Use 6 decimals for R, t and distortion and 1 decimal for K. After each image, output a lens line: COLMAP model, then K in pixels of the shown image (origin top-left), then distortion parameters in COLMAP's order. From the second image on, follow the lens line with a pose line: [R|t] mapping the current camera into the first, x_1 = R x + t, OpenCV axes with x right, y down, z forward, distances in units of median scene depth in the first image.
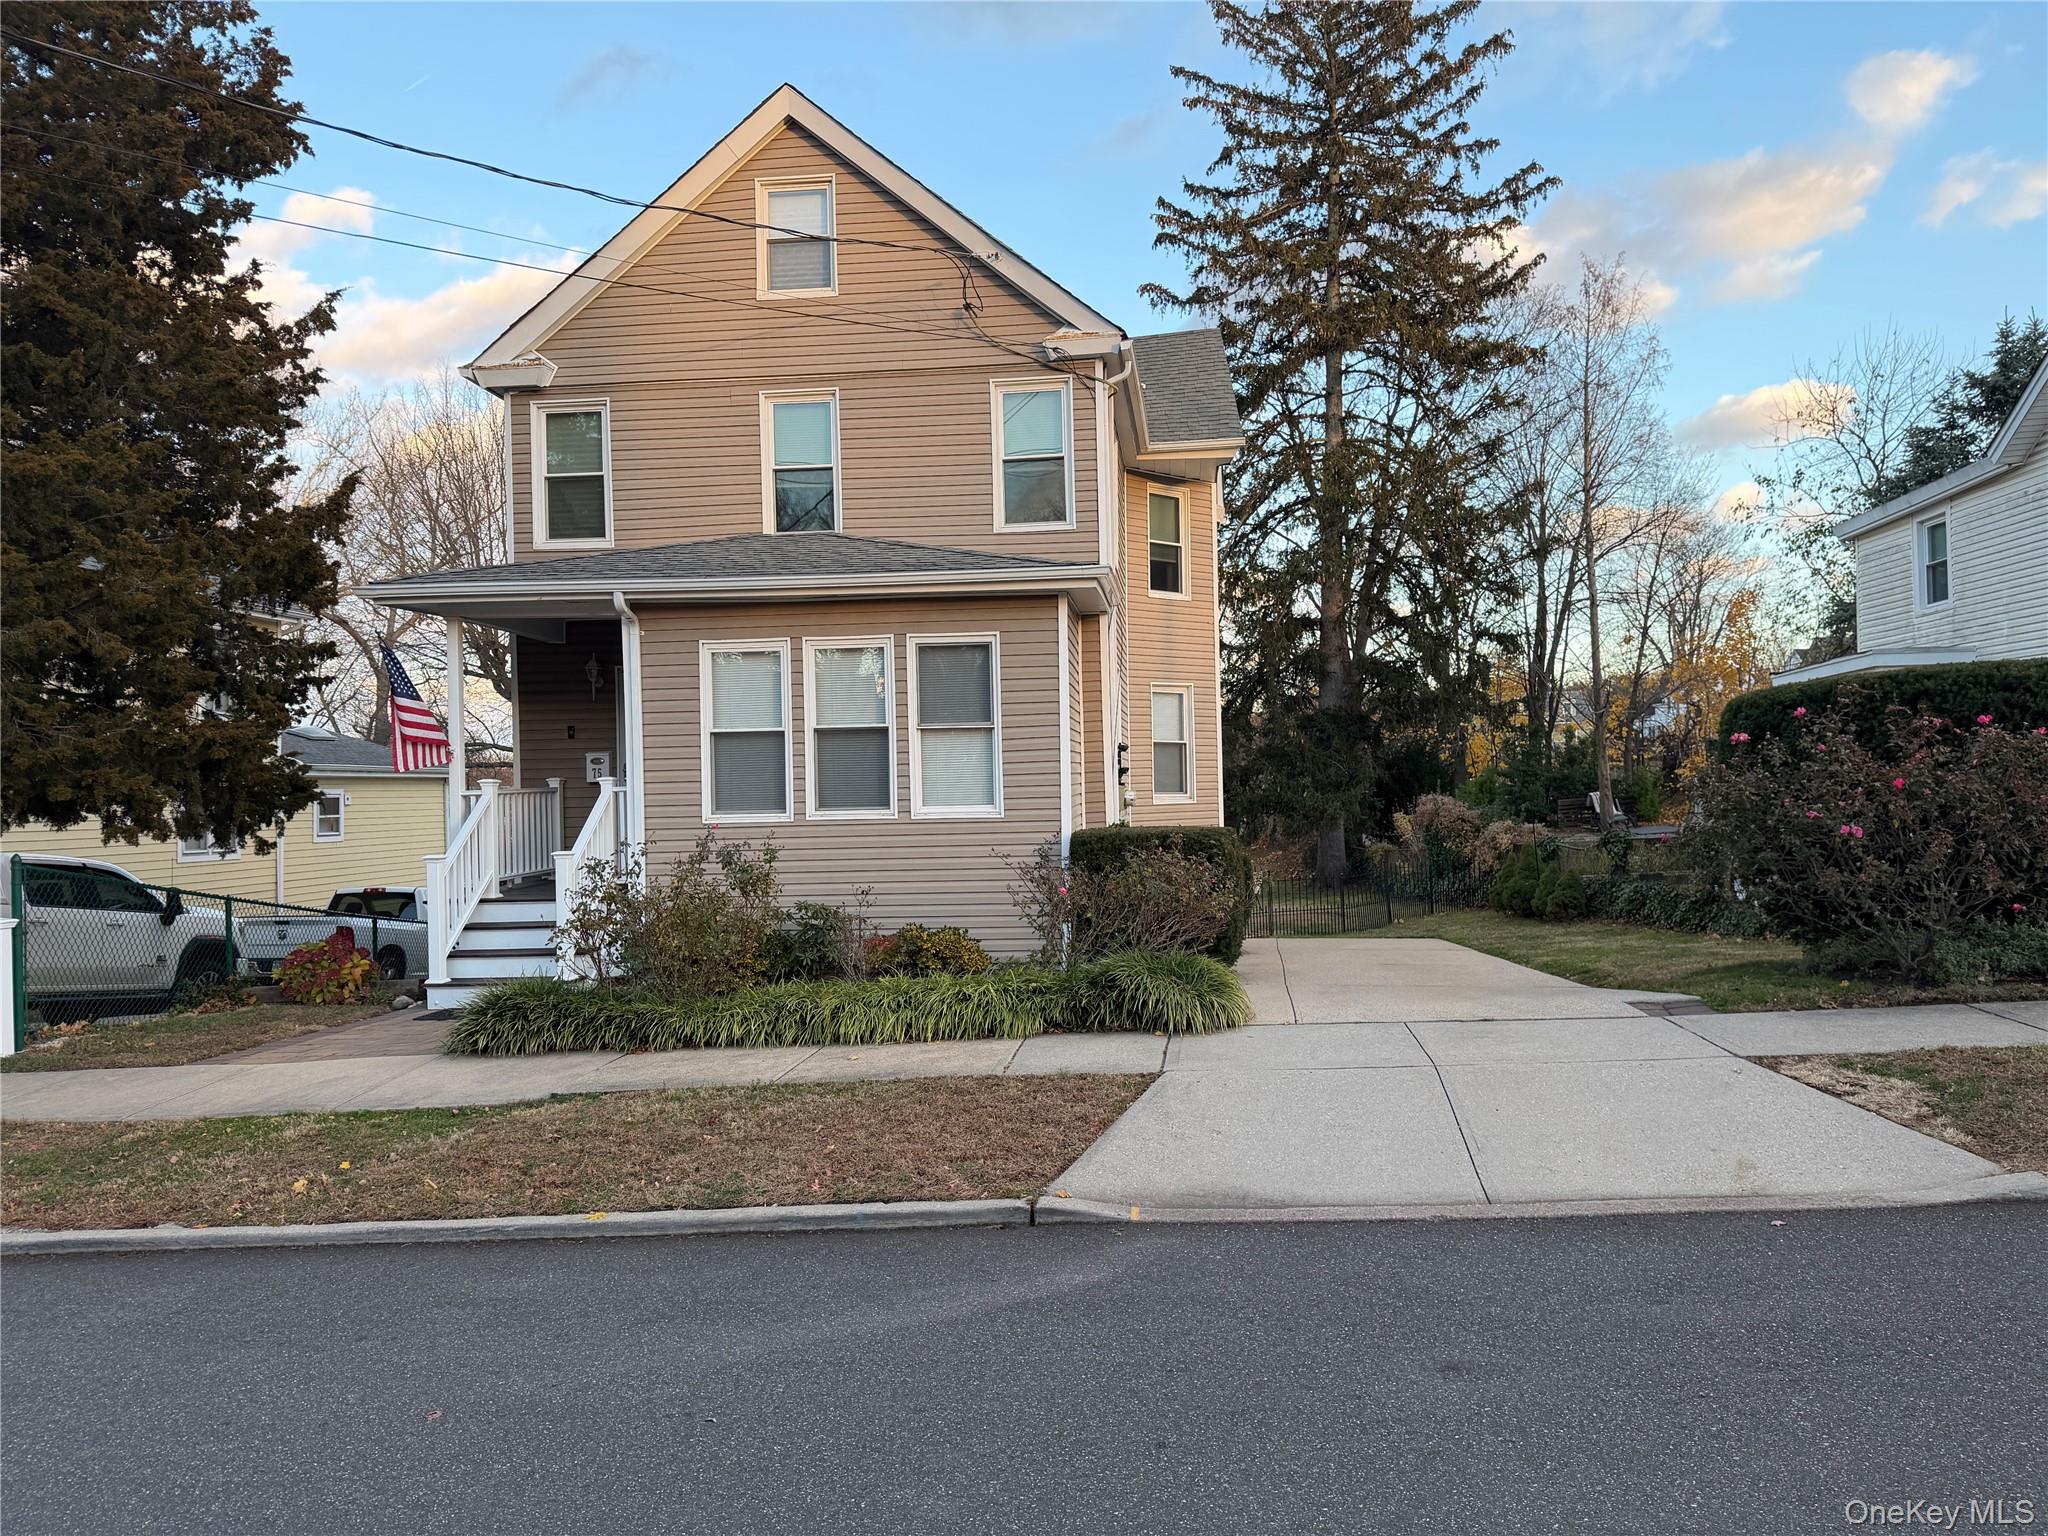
lens RADIAL K [[1463.6, 0, 1026.2], [0, 1463.6, 769.4], [0, 0, 1]] dist [0.023017, -0.041081]
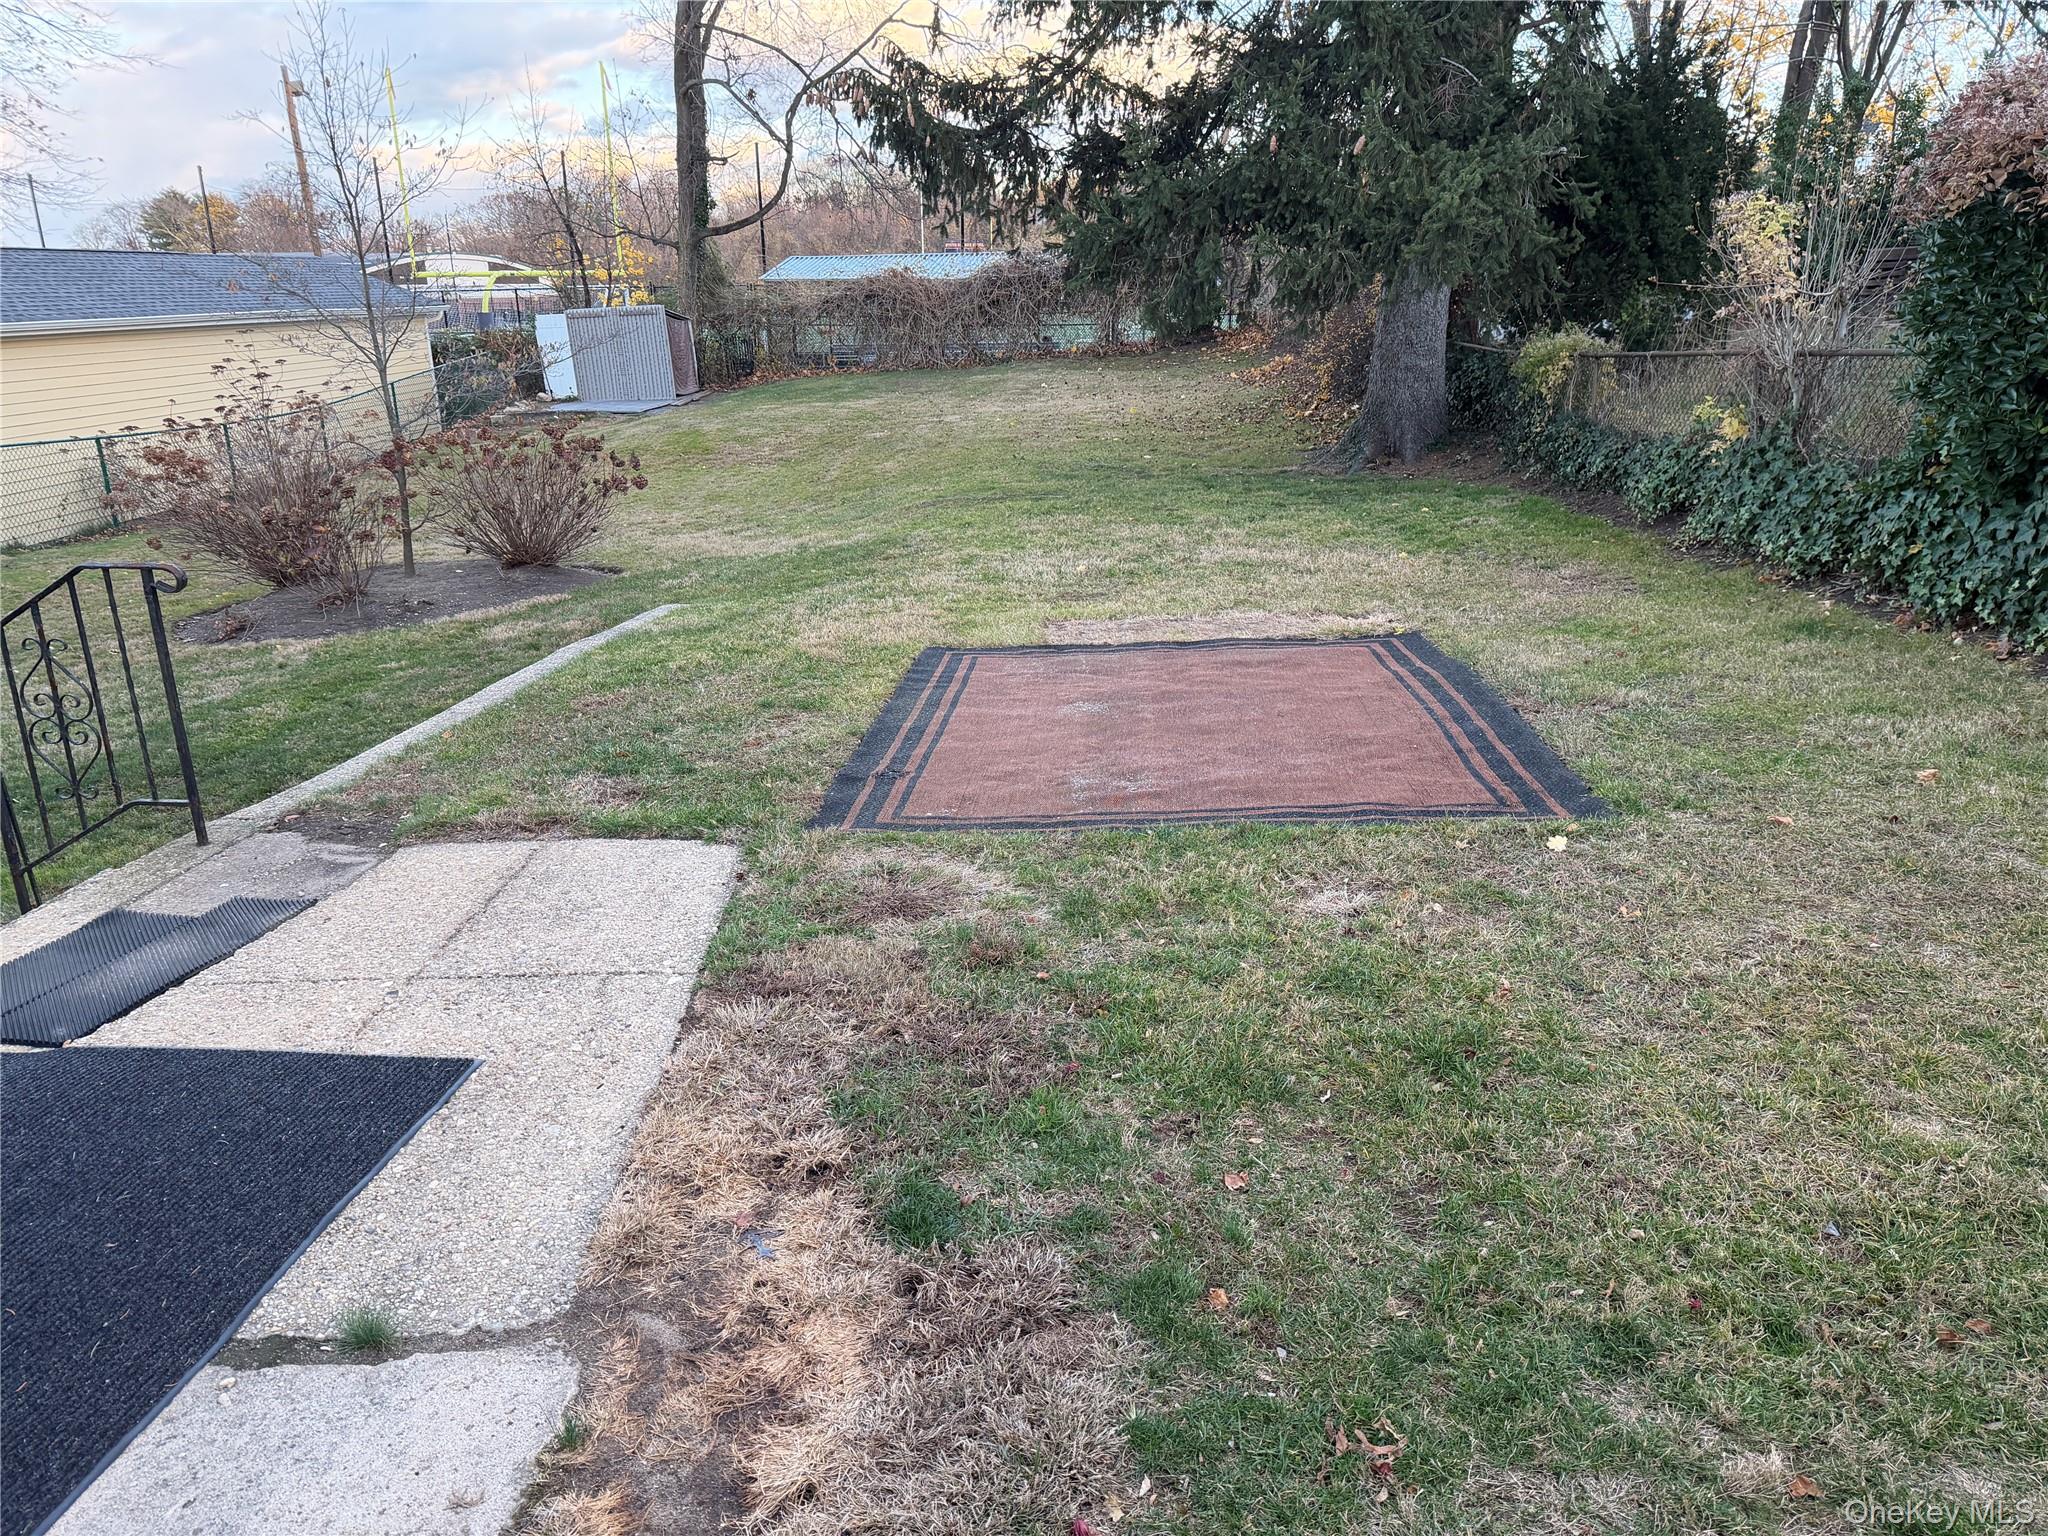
lens RADIAL K [[1463.6, 0, 1028.6], [0, 1463.6, 774.8], [0, 0, 1]] dist [0.023017, -0.041081]
pose [[0.999754, 0.022164, 0.000139, 0.114938], [-0.020972, 0.943905, 0.329550, 0.035945], [0.007173, -0.329472, 0.944138, 0.616721]]
